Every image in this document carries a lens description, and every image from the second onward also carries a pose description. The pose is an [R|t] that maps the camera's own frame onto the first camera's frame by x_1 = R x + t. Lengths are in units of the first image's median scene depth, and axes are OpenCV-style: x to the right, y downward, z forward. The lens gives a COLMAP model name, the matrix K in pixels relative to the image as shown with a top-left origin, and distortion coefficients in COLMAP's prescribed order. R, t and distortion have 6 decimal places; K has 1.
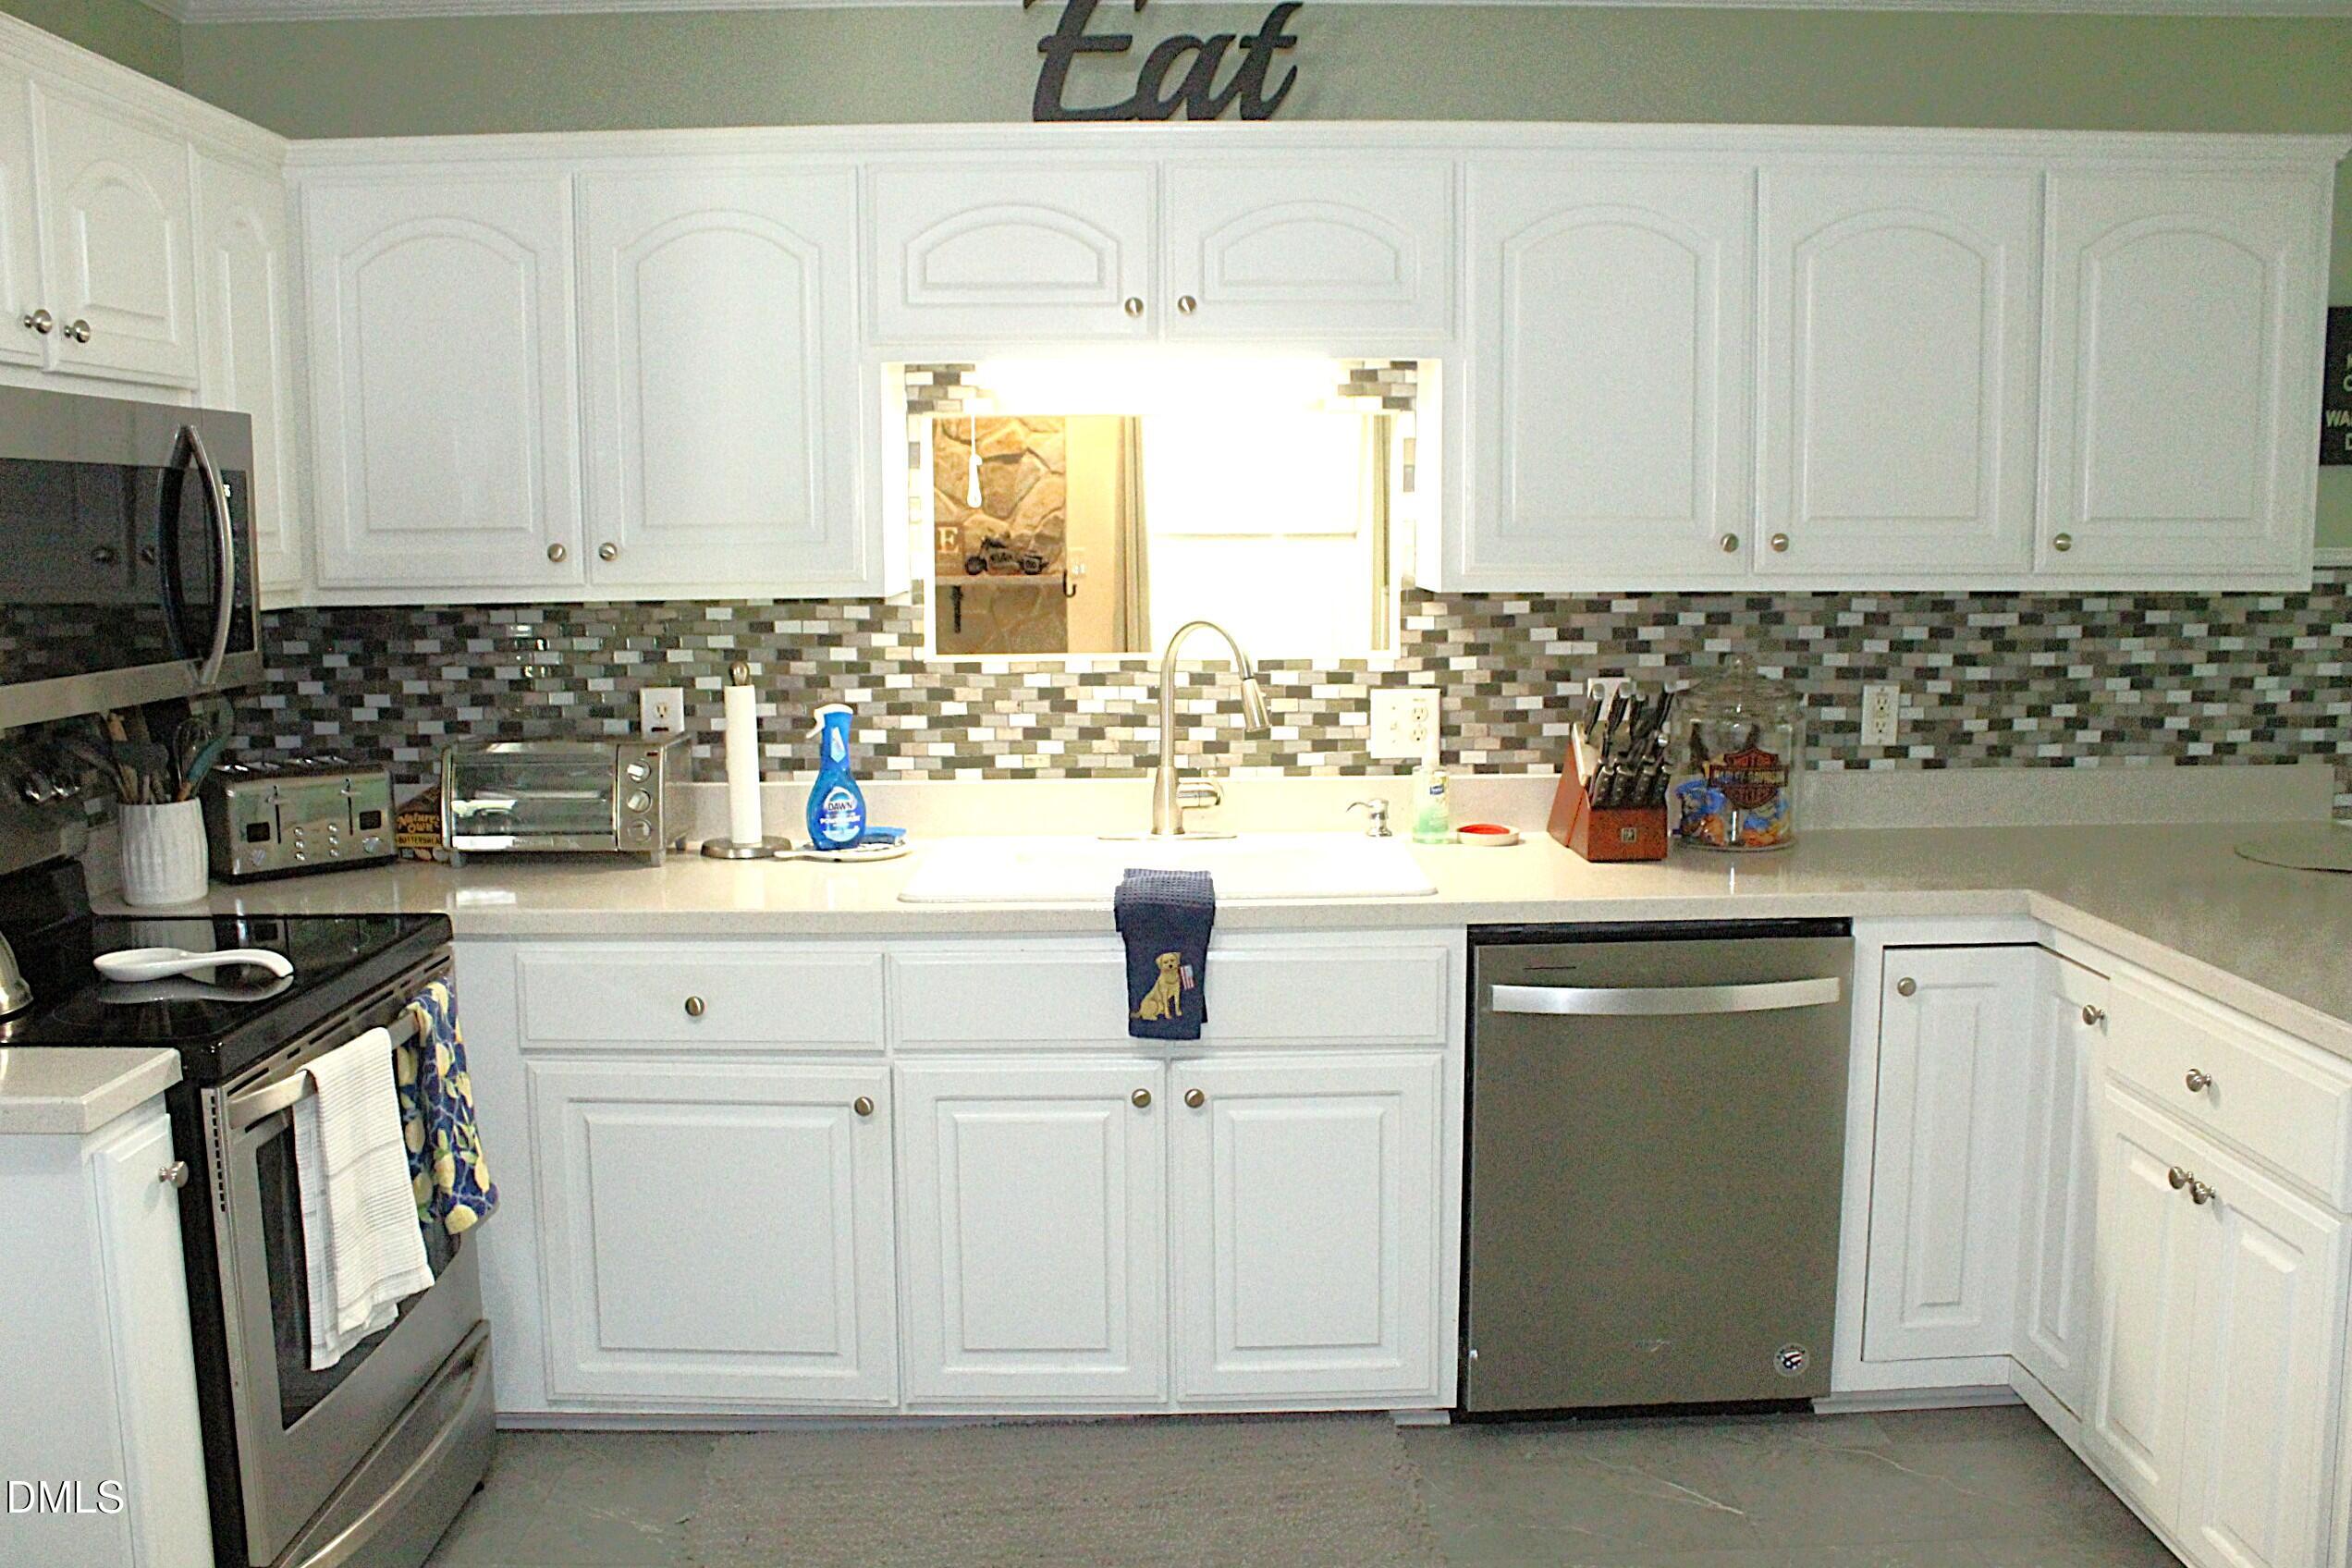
lens RADIAL K [[1962.6, 0, 1176.2], [0, 1962.6, 796.0], [0, 0, 1]] dist [-0.139174, 0.118535]
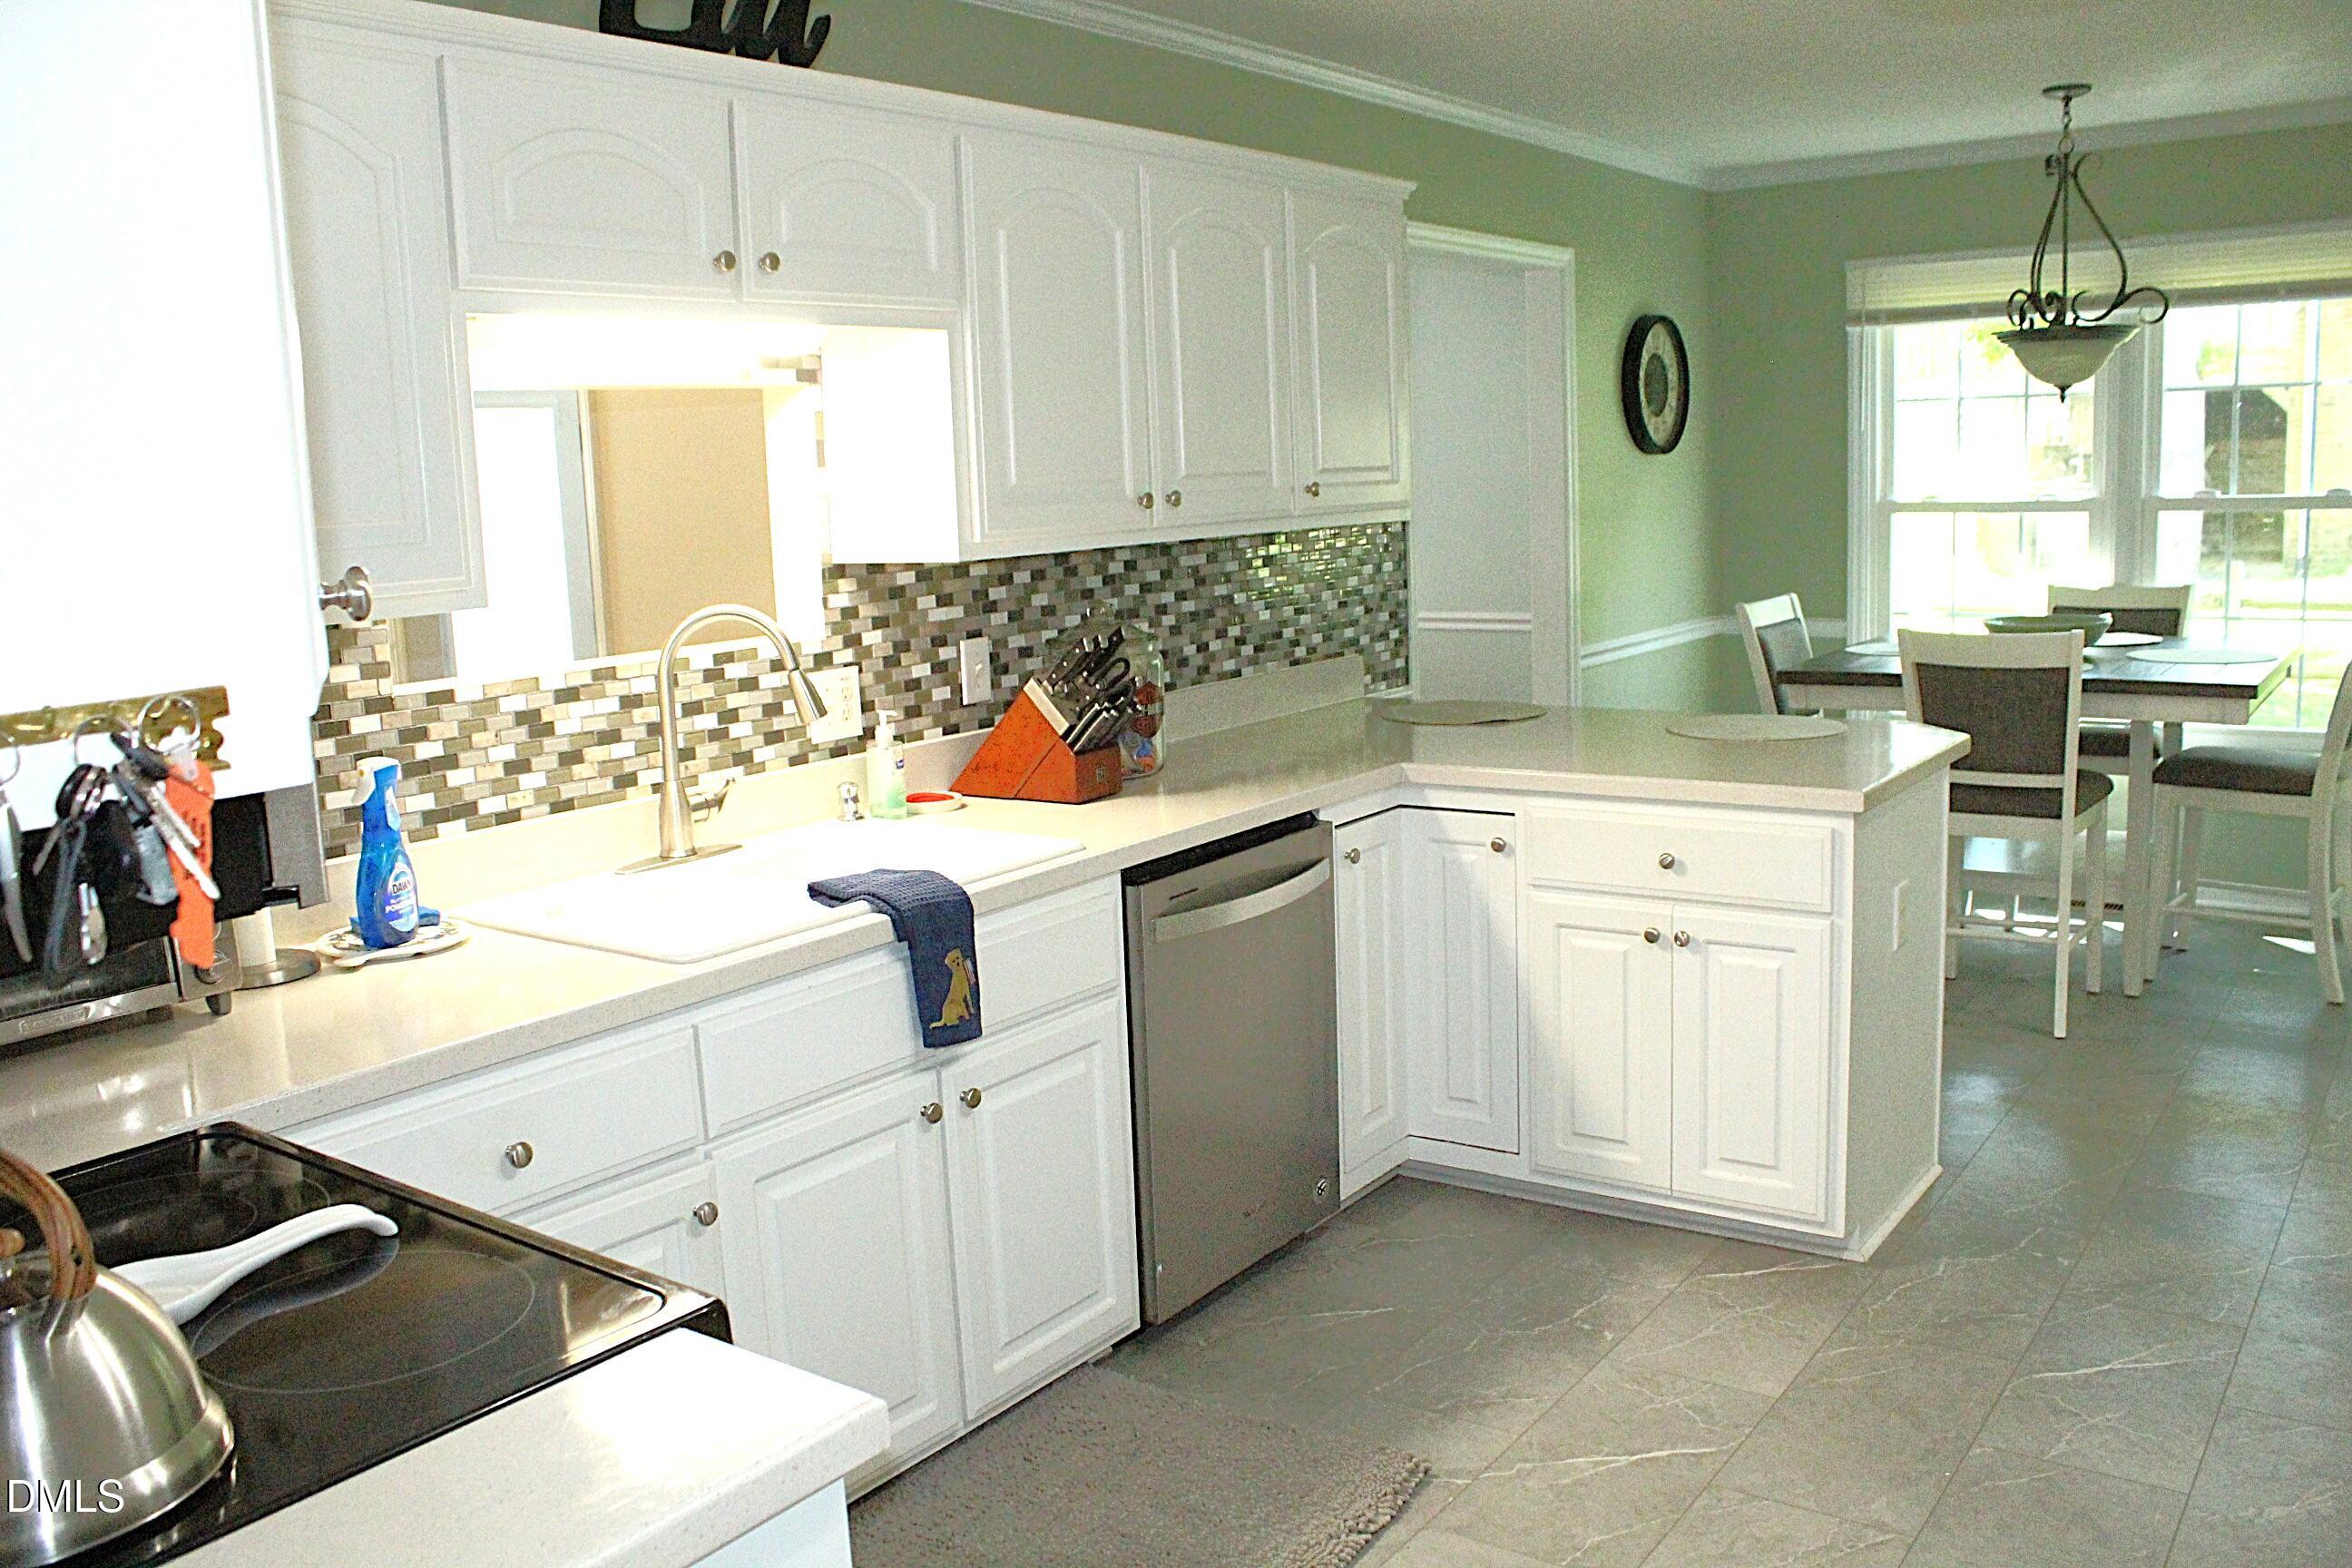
lens RADIAL K [[1962.6, 0, 1145.5], [0, 1962.6, 821.0], [0, 0, 1]] dist [-0.139174, 0.118535]
pose [[0.608873, -0.157855, 0.777403, -0.556752], [0.147323, 0.985454, 0.084715, -0.039737], [-0.779468, 0.062949, 0.623272, 0.278421]]
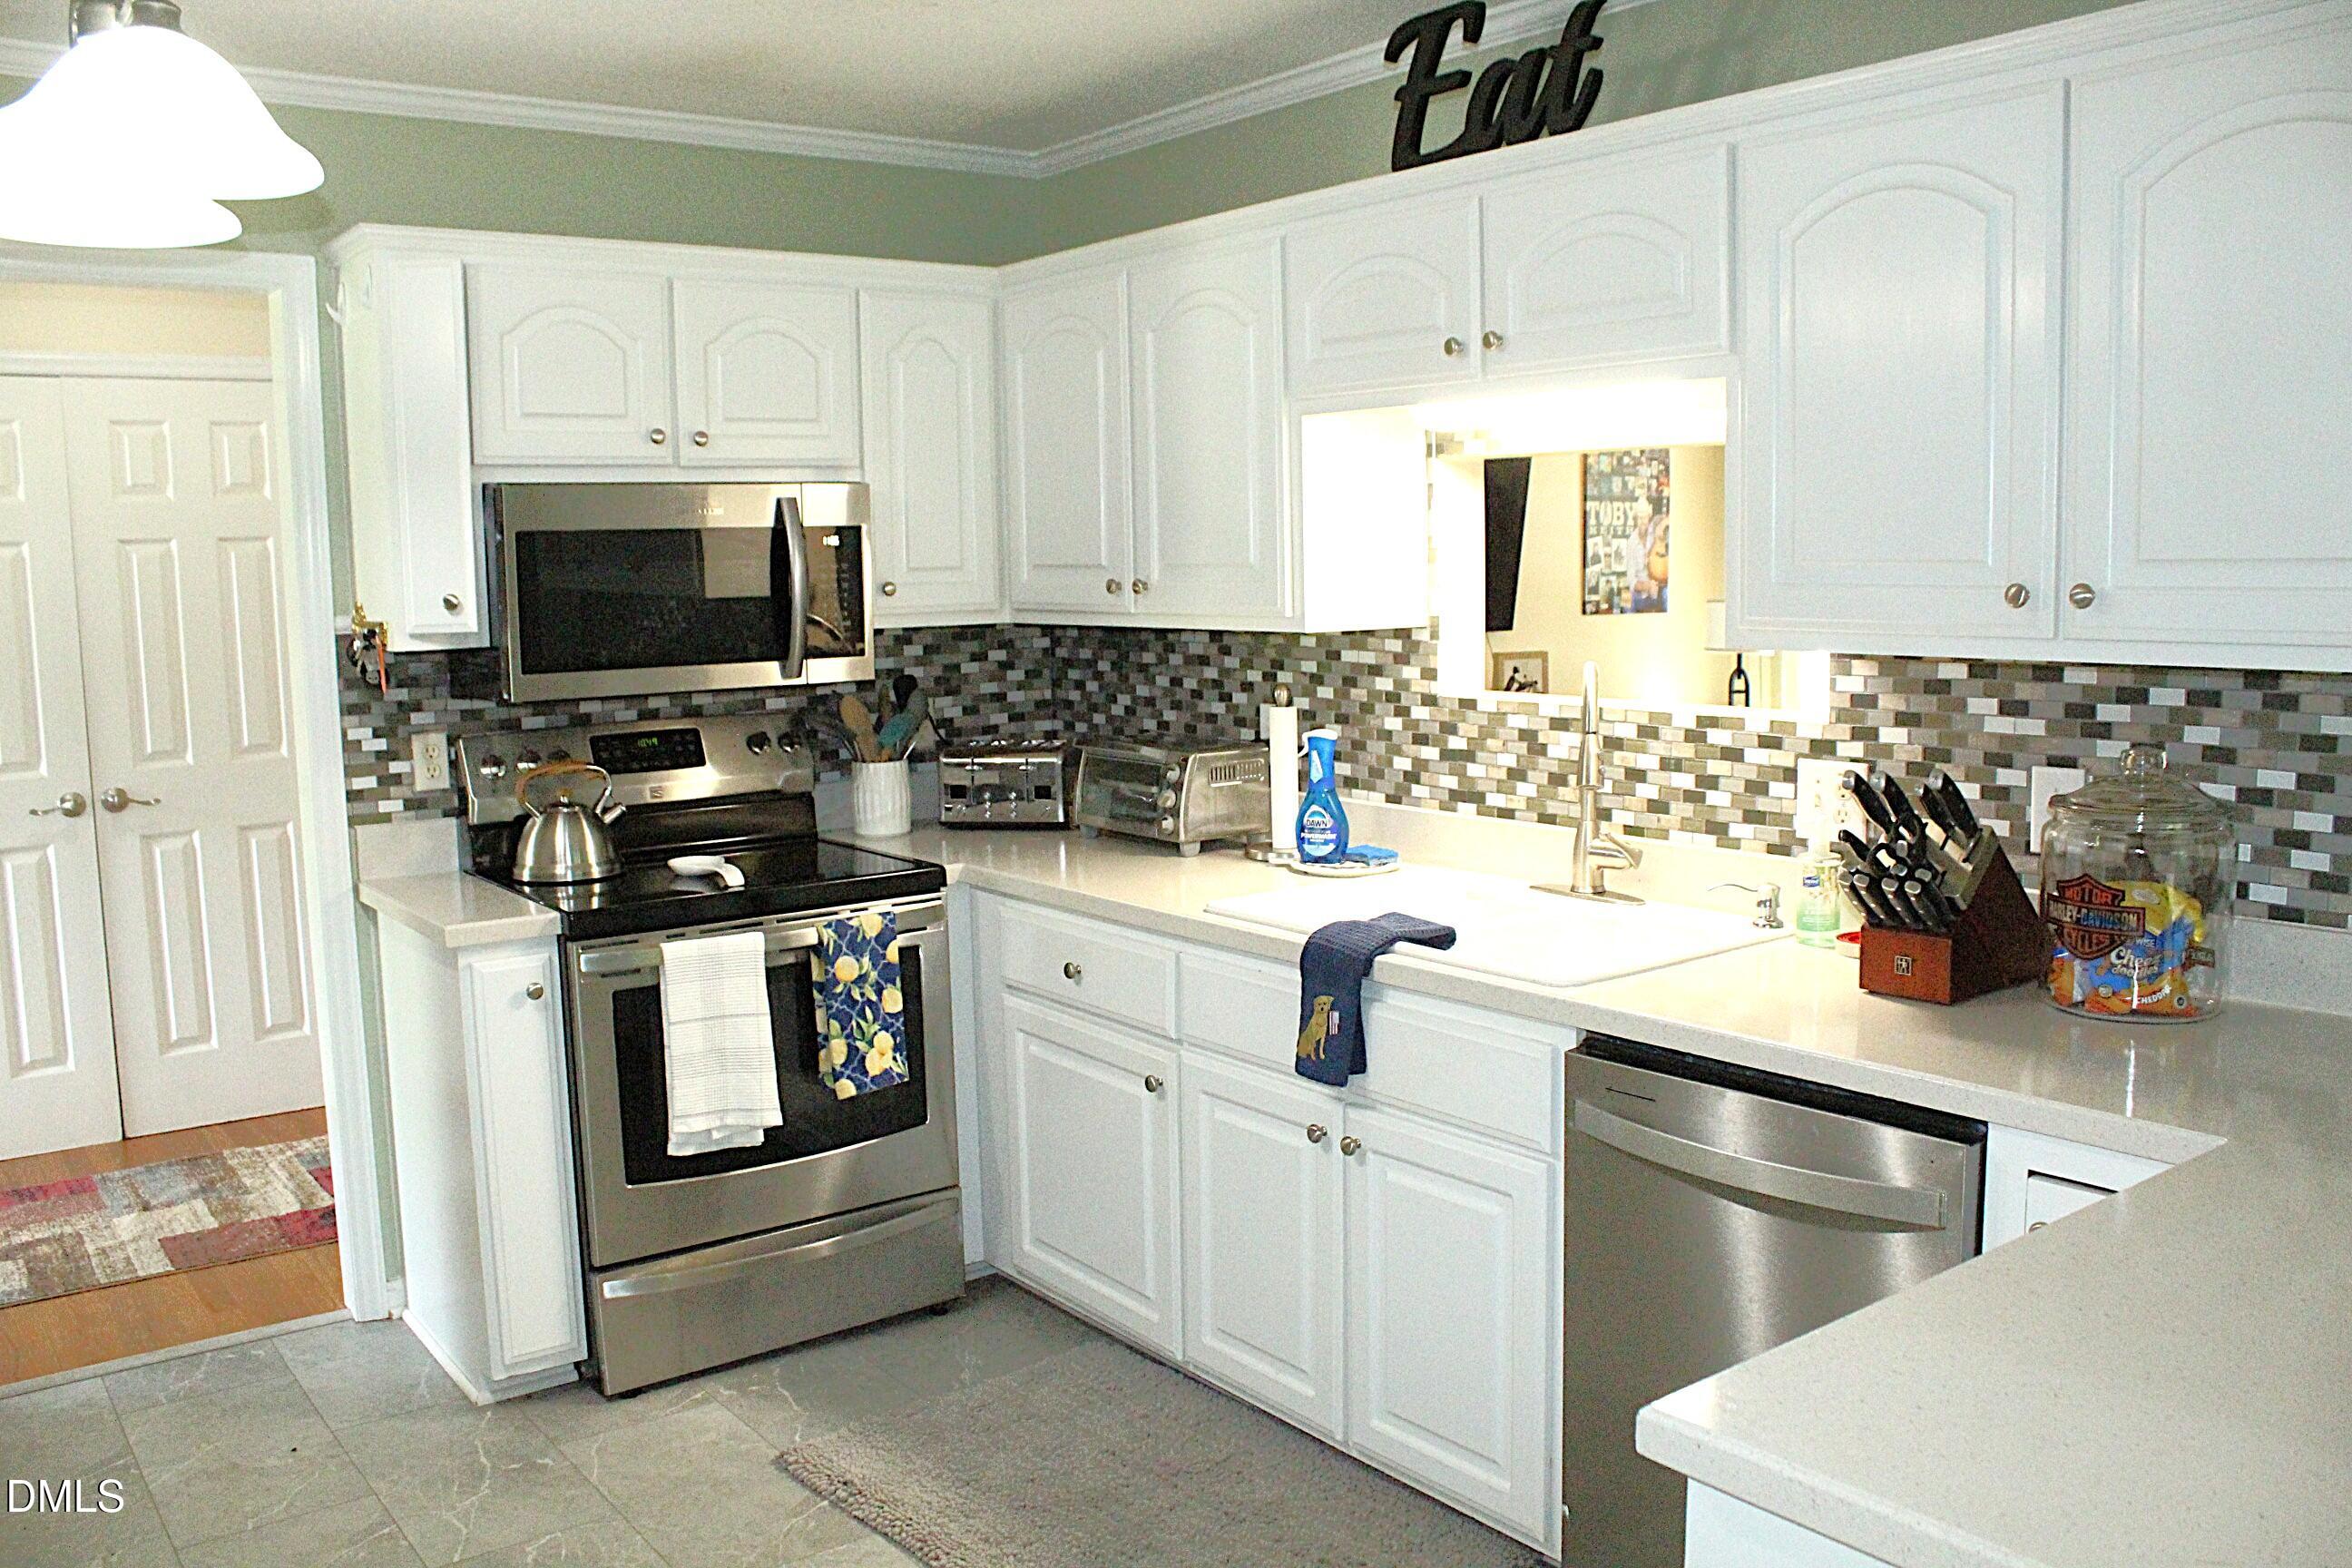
lens RADIAL K [[1962.6, 0, 1172.9], [0, 1962.6, 810.7], [0, 0, 1]] dist [-0.139174, 0.118535]
pose [[0.587409, 0.102897, -0.802722, 0.623811], [-0.094607, 0.993814, 0.058161, -0.054917], [0.803741, 0.041779, 0.593511, 0.276780]]
